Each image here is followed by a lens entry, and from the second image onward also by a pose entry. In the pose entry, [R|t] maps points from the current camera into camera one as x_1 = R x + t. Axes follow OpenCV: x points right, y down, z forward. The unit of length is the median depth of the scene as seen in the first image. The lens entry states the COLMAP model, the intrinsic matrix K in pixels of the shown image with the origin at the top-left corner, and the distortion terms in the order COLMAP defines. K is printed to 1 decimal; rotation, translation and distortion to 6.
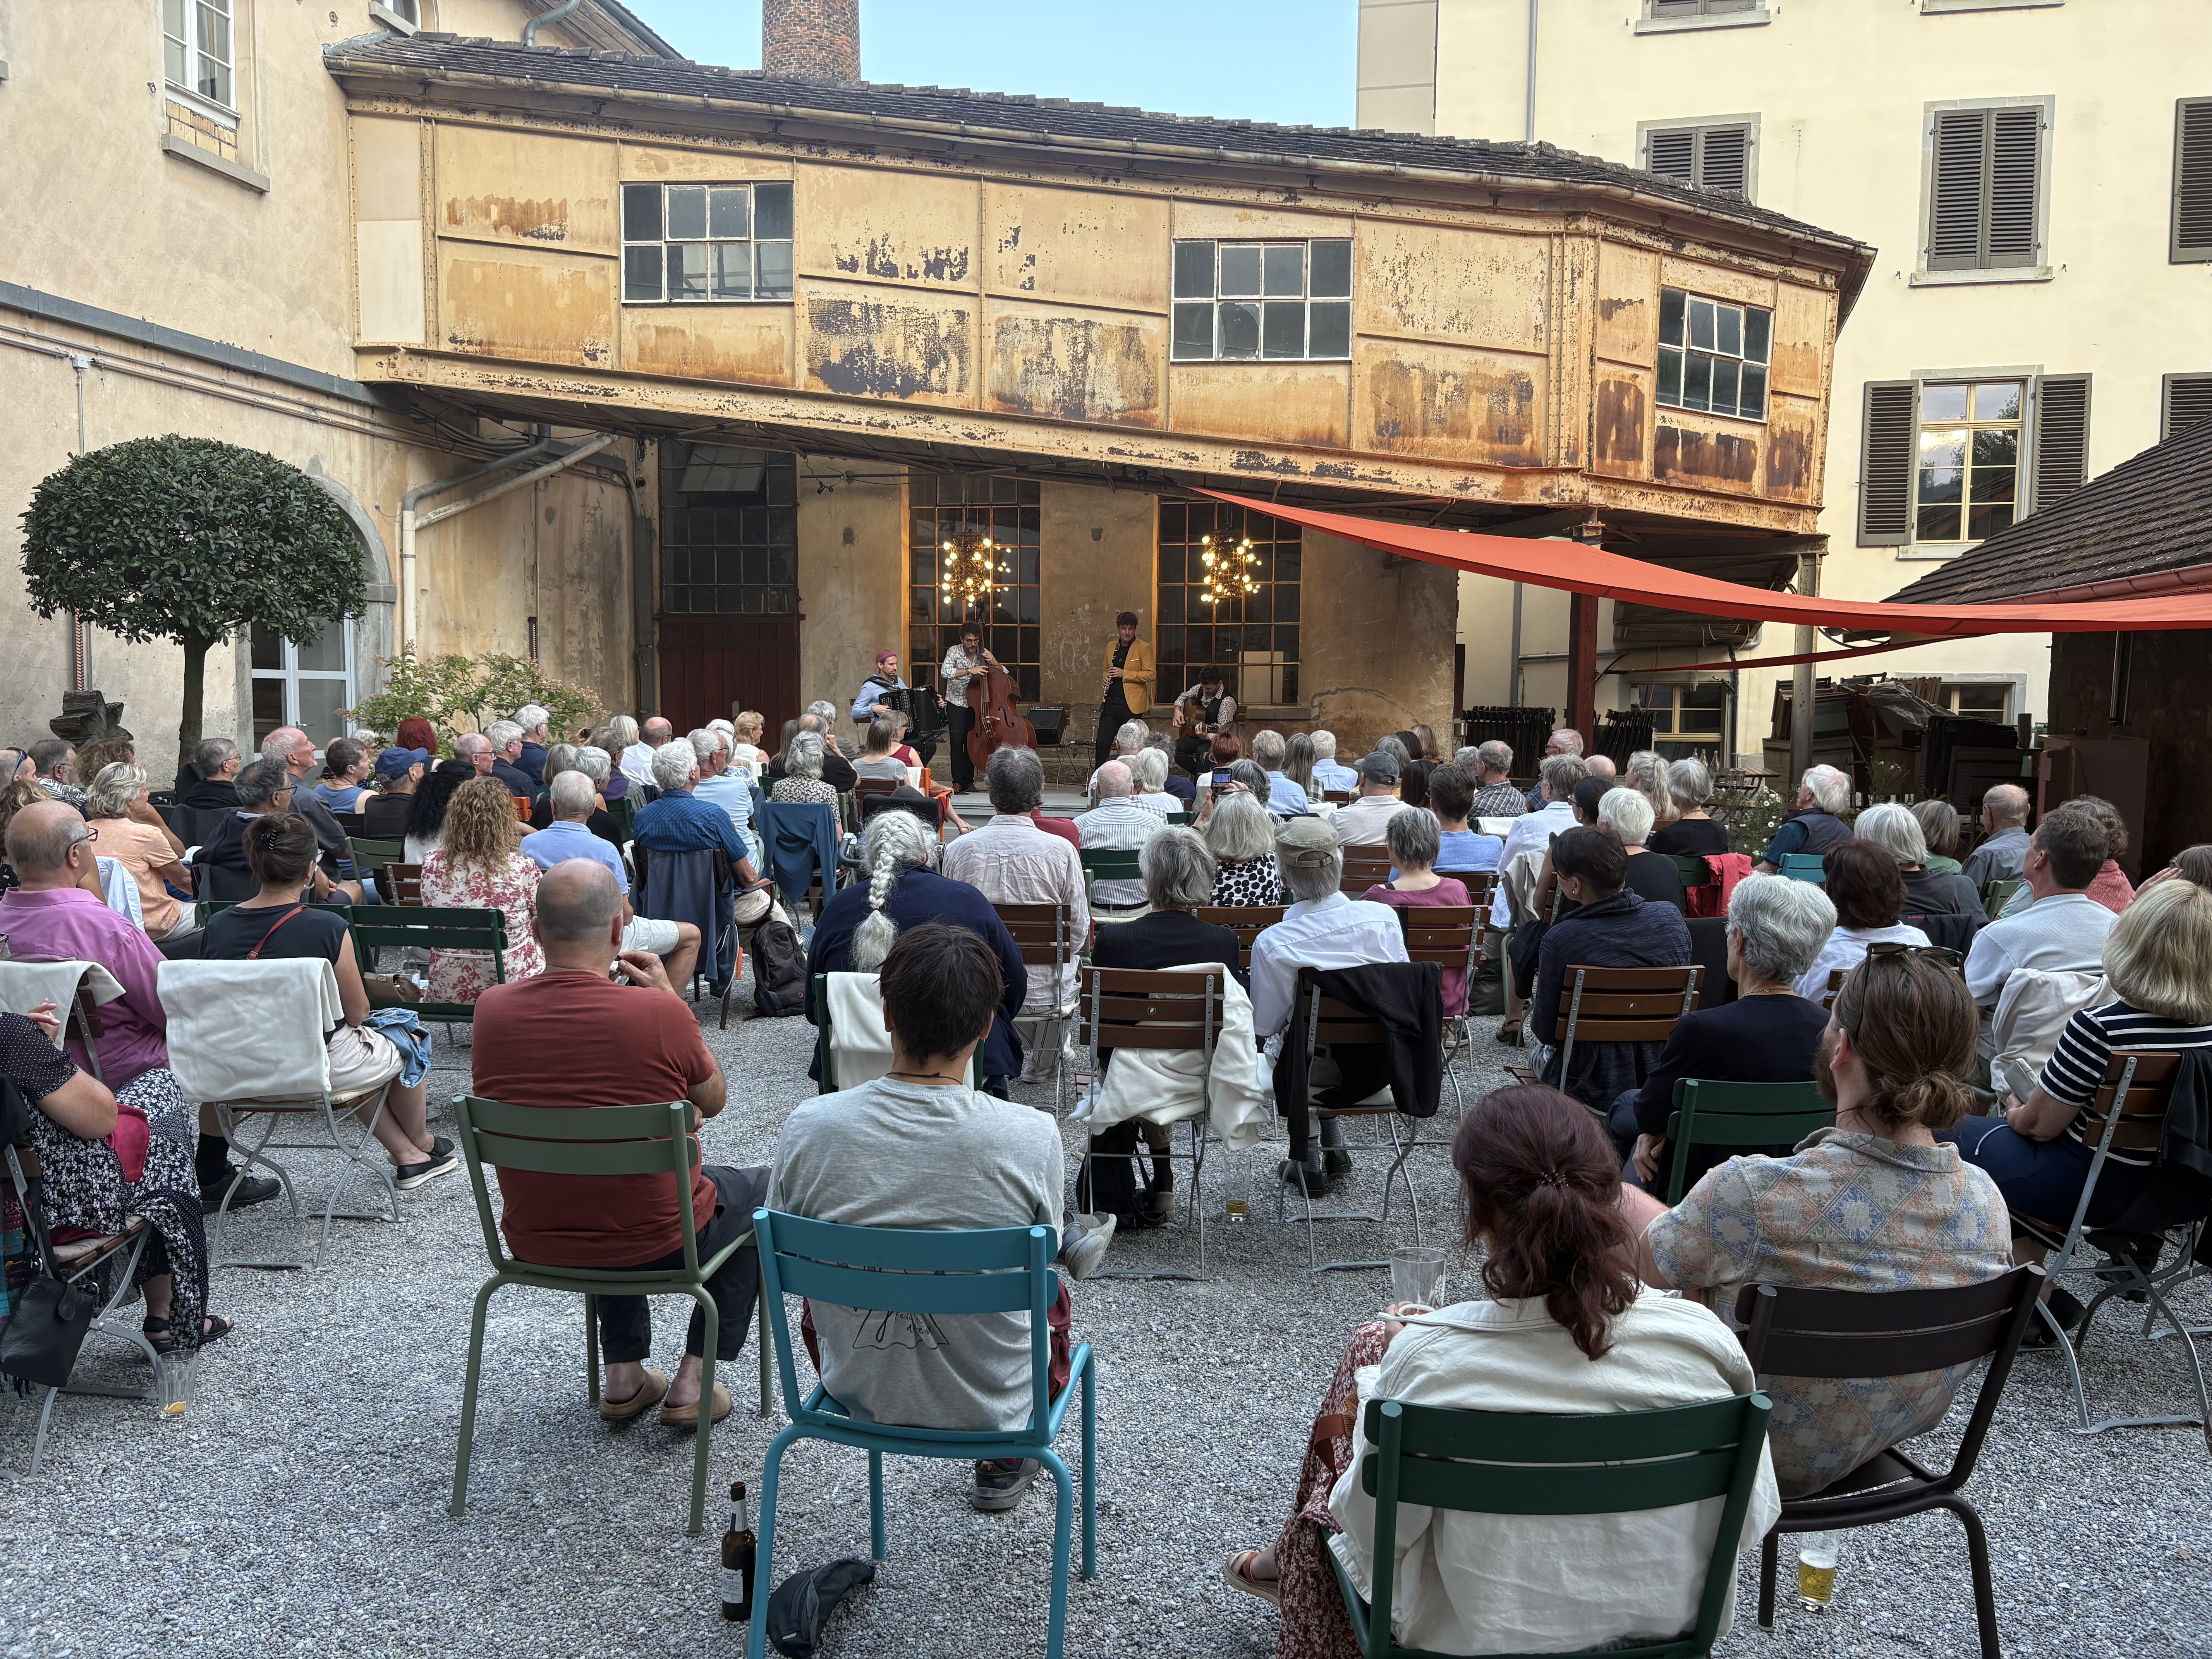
lens RADIAL K [[1679.3, 0, 1111.8], [0, 1679.3, 826.6], [0, 0, 1]] dist [0.003673, -0.000614]
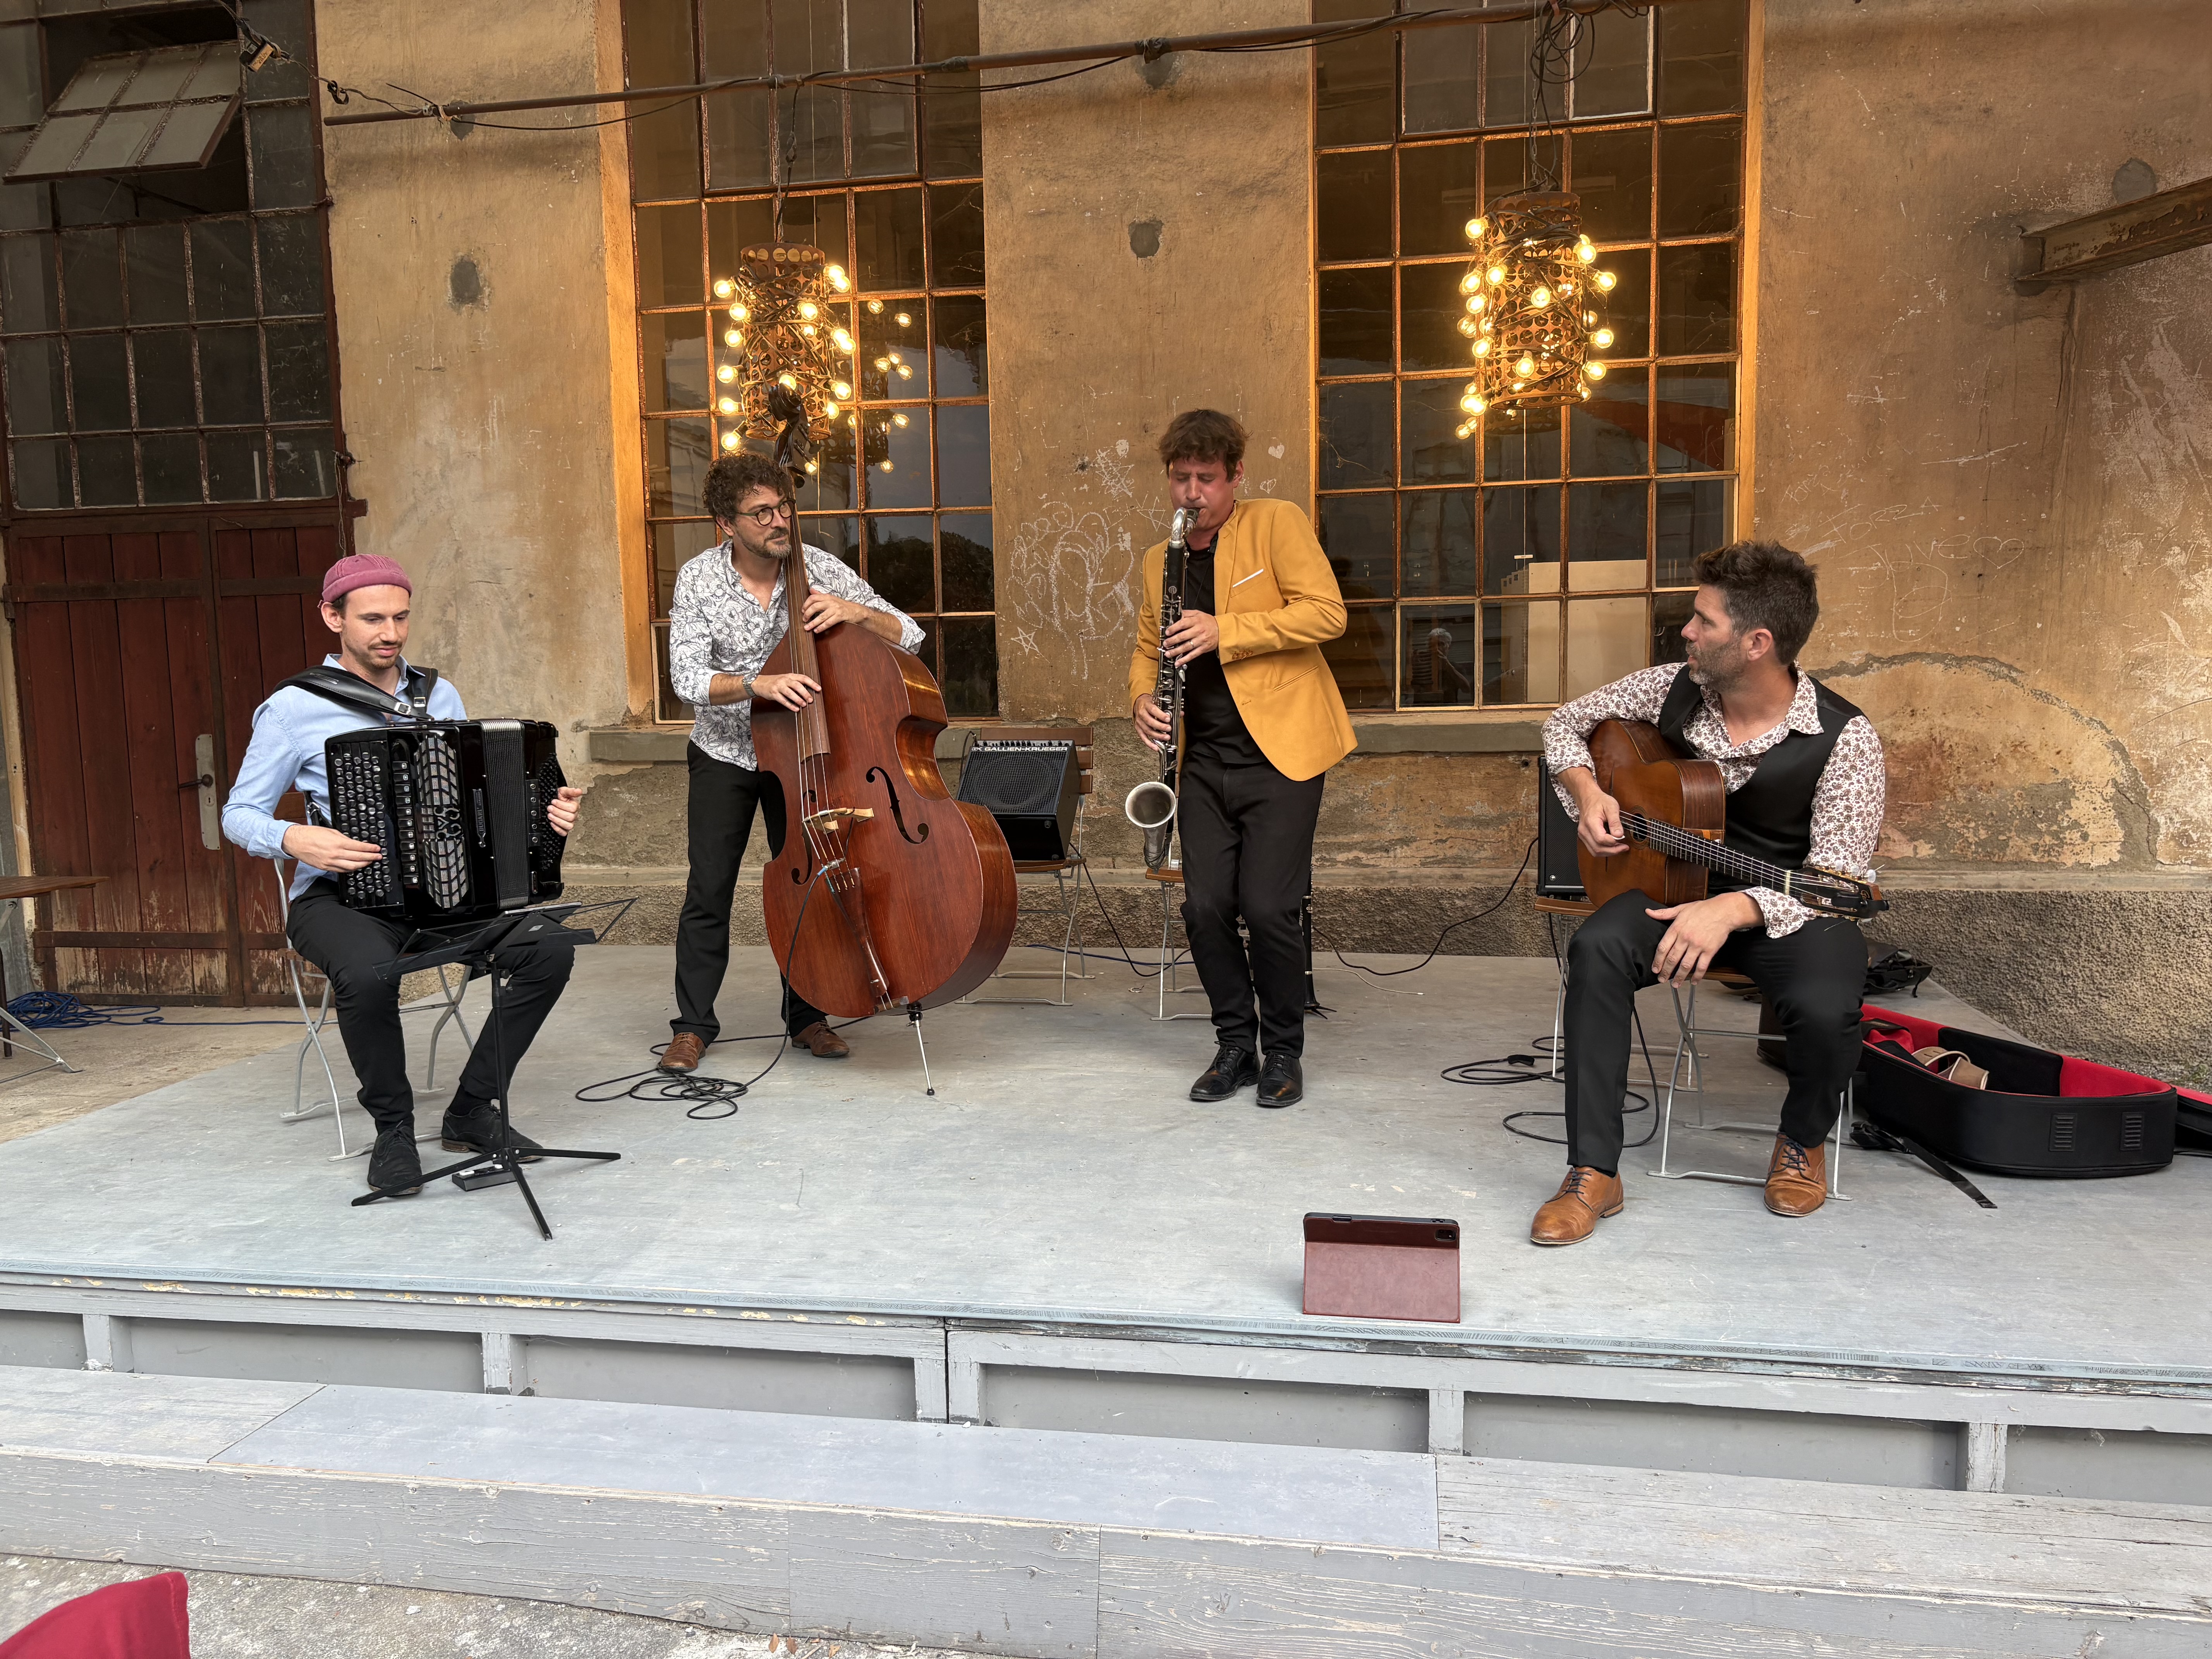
lens RADIAL K [[1679.3, 0, 1095.2], [0, 1679.3, 829.6], [0, 0, 1]] dist [0.003673, -0.000614]
pose [[0.999191, -0.035619, 0.018669, -0.029927], [0.034857, 0.998605, 0.039667, -0.063425], [-0.020056, -0.038984, 0.999039, 0.631668]]
